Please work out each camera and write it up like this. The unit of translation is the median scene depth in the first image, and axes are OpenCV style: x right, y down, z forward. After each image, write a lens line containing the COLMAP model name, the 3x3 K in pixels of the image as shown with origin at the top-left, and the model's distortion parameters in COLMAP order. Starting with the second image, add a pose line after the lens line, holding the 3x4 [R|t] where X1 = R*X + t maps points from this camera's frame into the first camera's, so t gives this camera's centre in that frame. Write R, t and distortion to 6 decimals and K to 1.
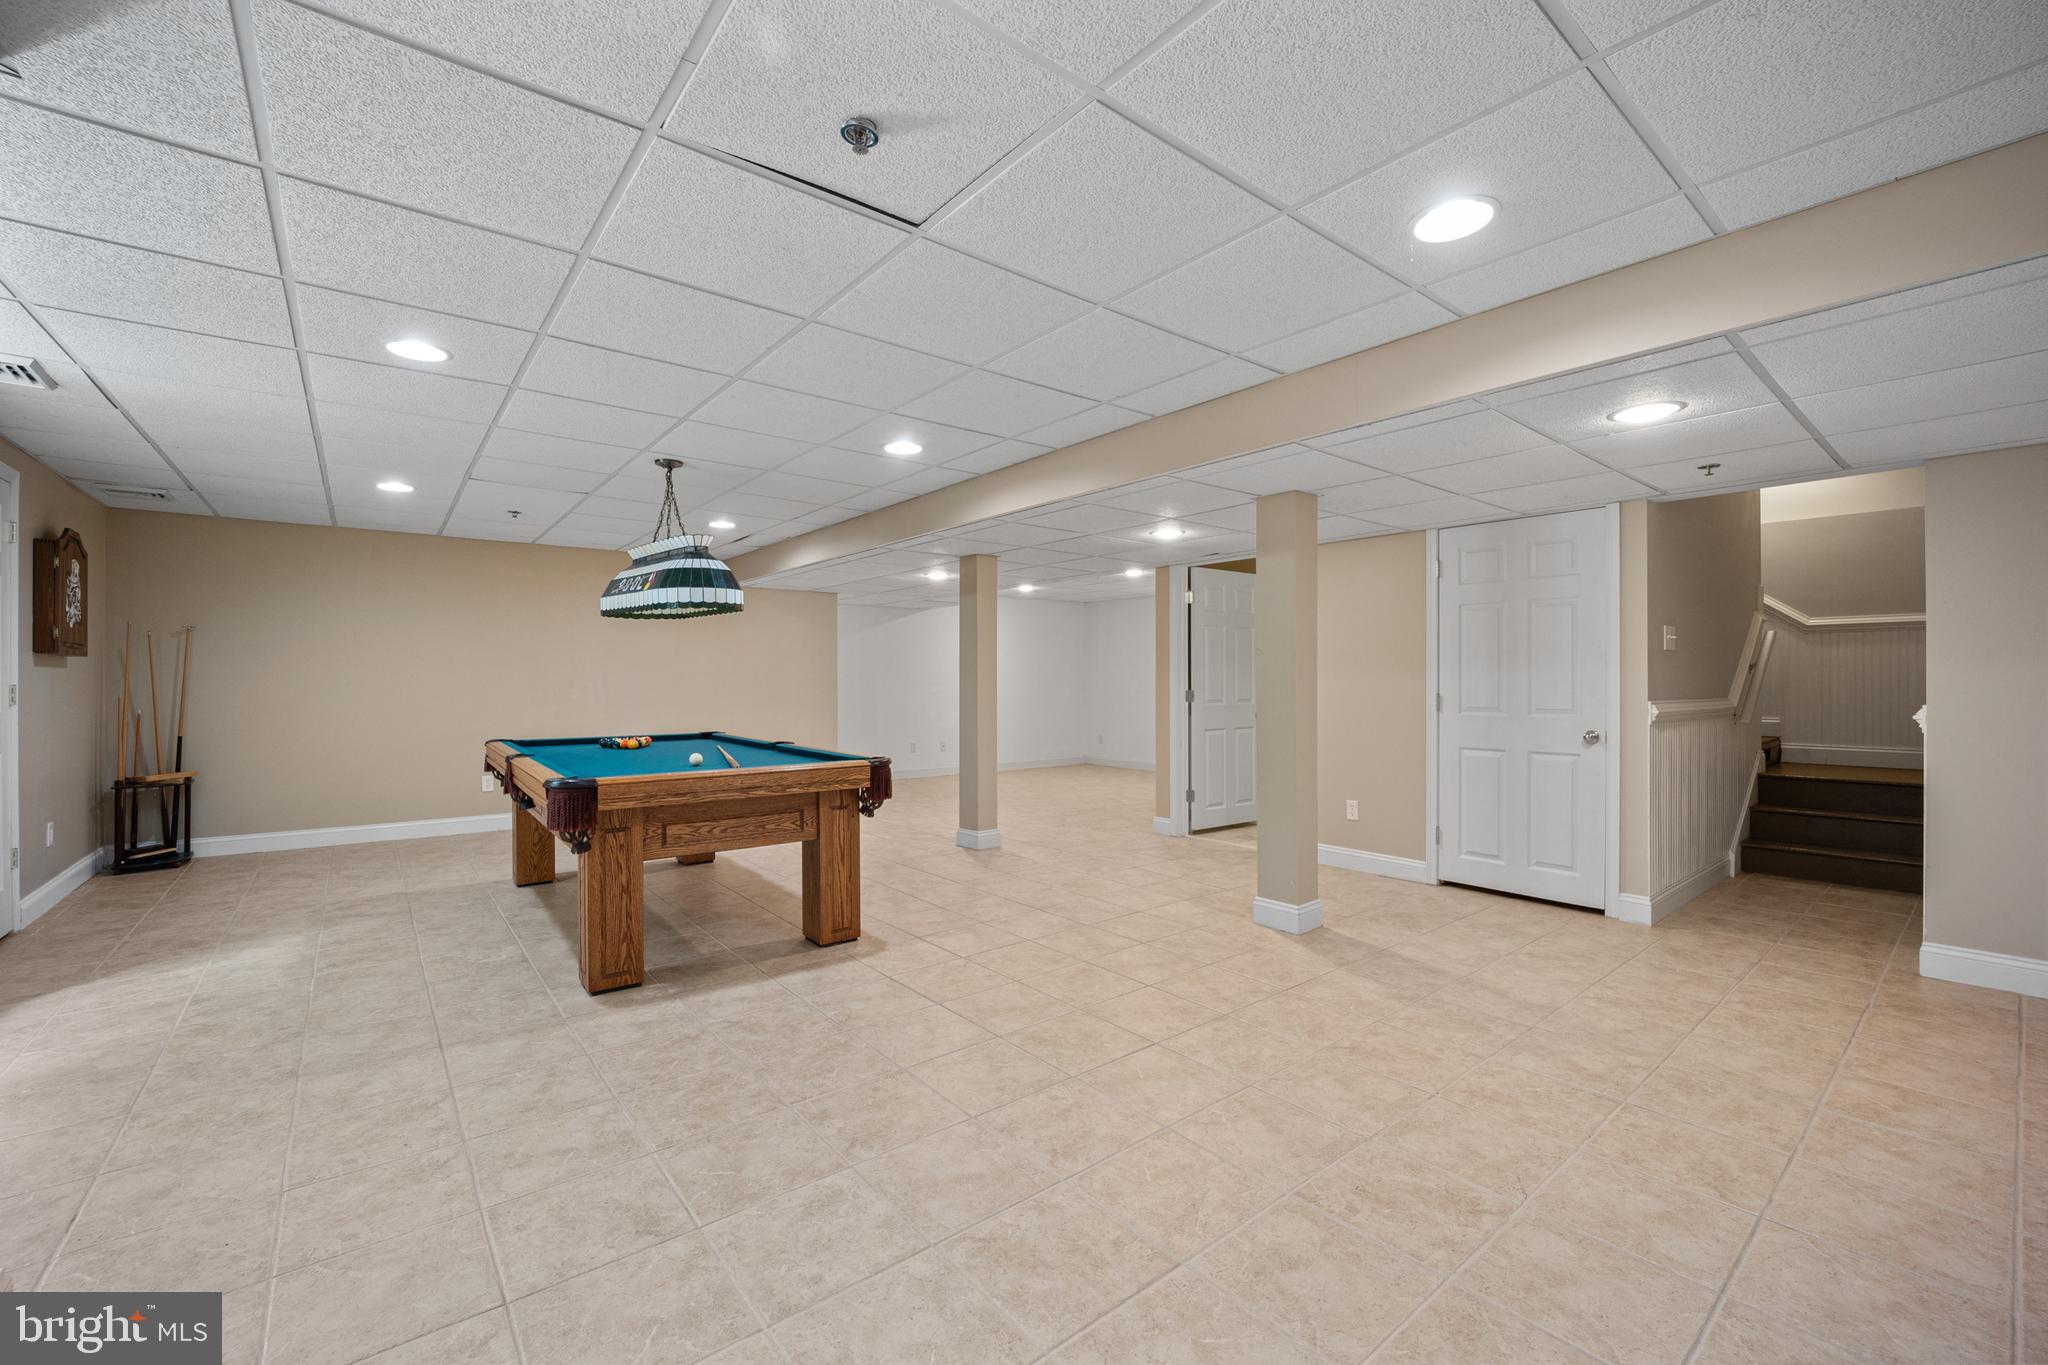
lens RADIAL K [[835.9, 0, 1027.2], [0, 835.9, 685.1], [0, 0, 1]] dist [-0.012721, -0.000510]
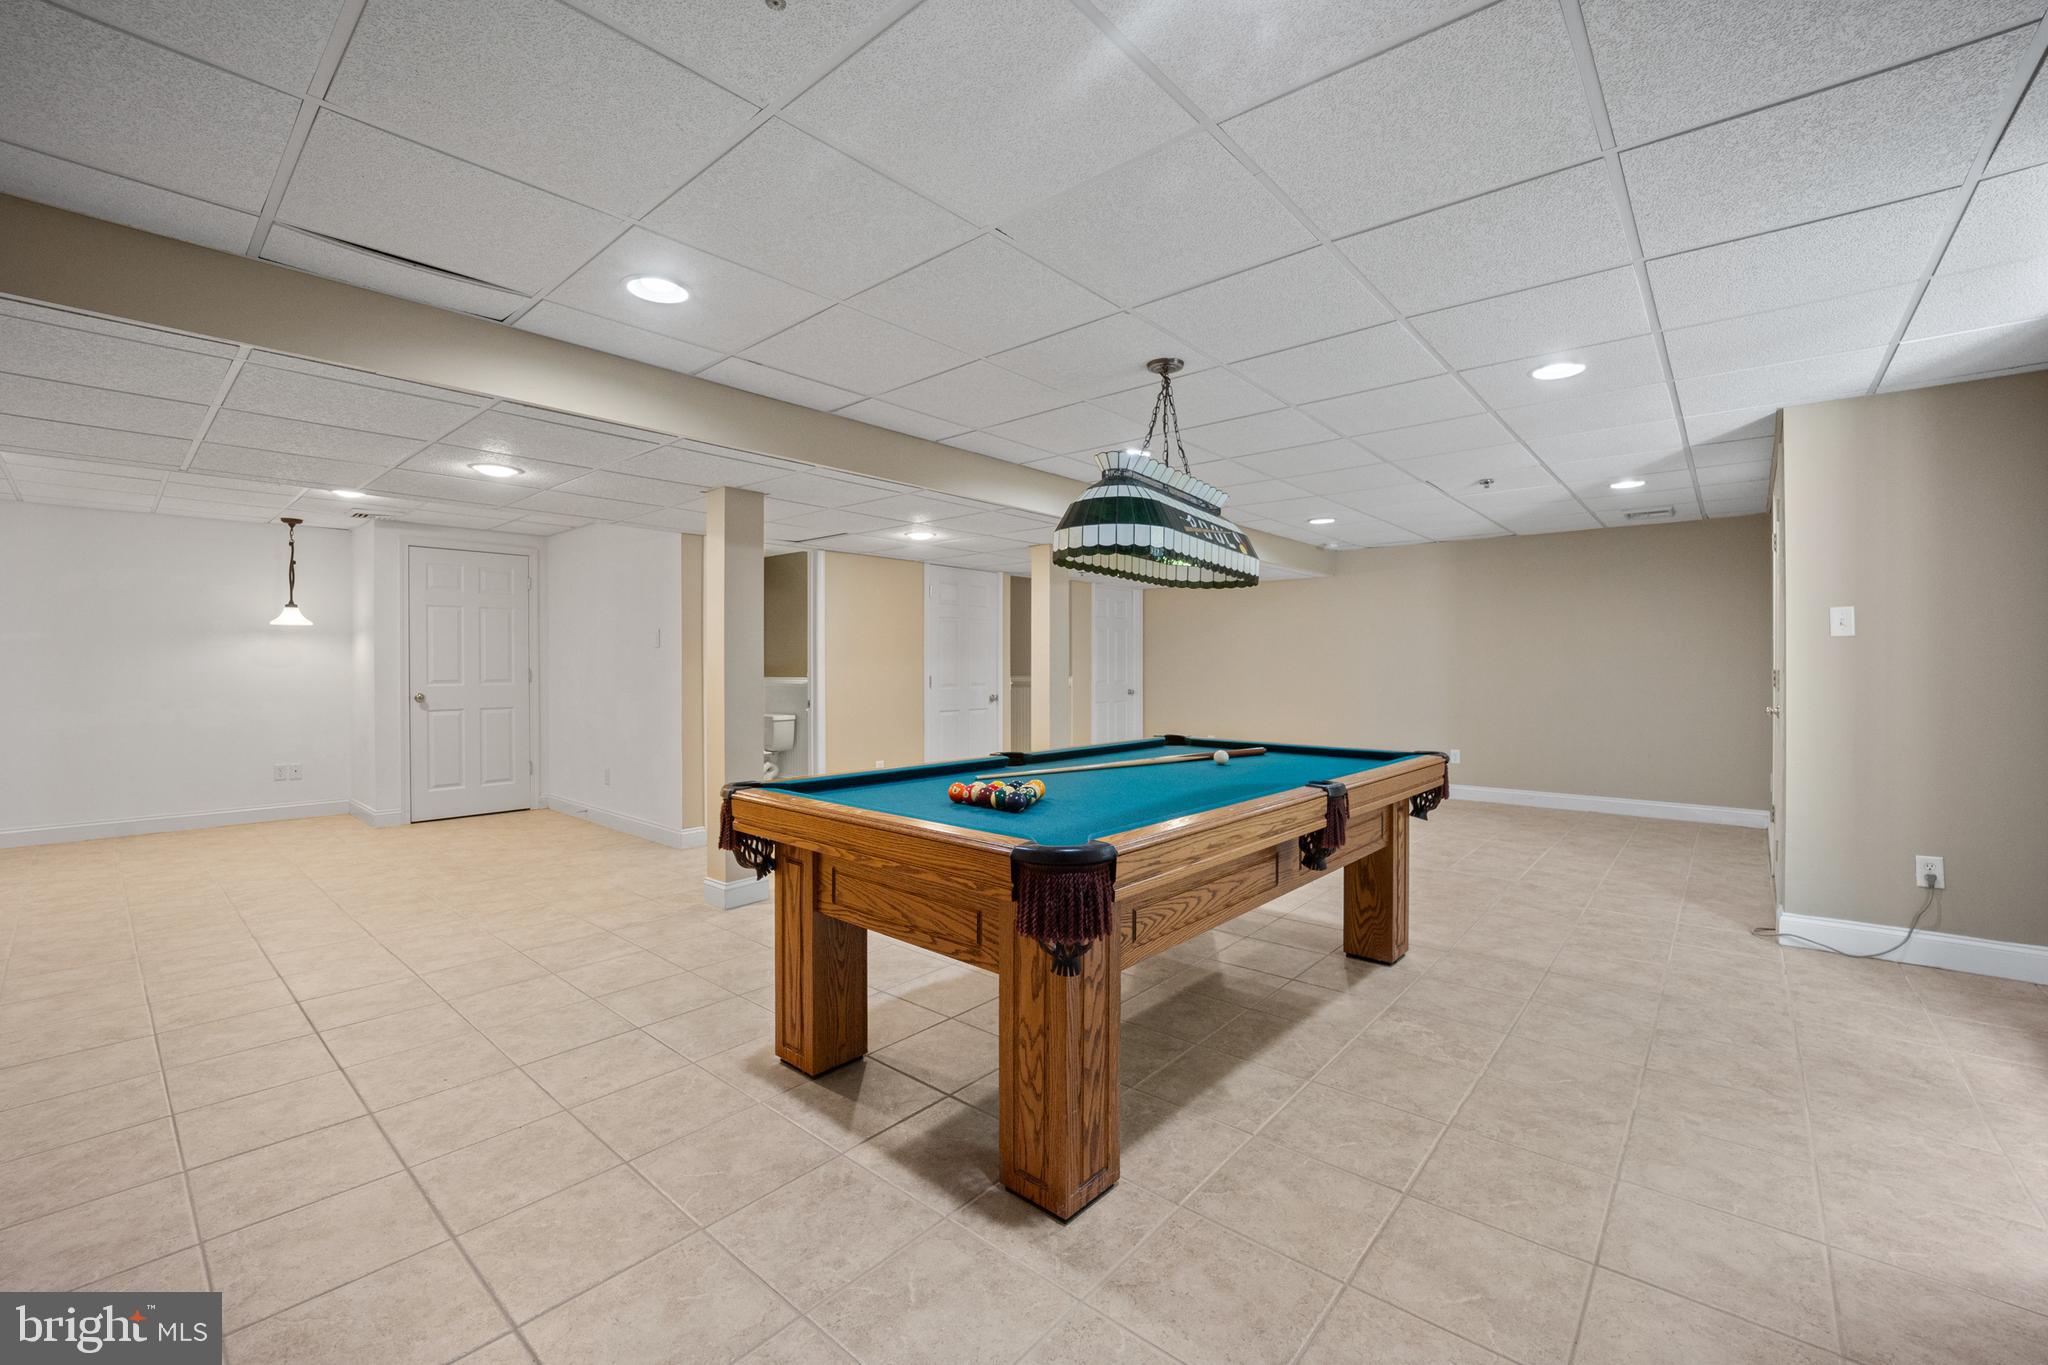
lens RADIAL K [[835.9, 0, 1027.0], [0, 835.9, 664.5], [0, 0, 1]] dist [-0.012721, -0.000510]
pose [[-0.183258, 0.003880, 0.983057, -1.547991], [0.003202, 0.999989, -0.003350, -0.003756], [-0.983060, 0.002534, -0.183269, 1.732836]]
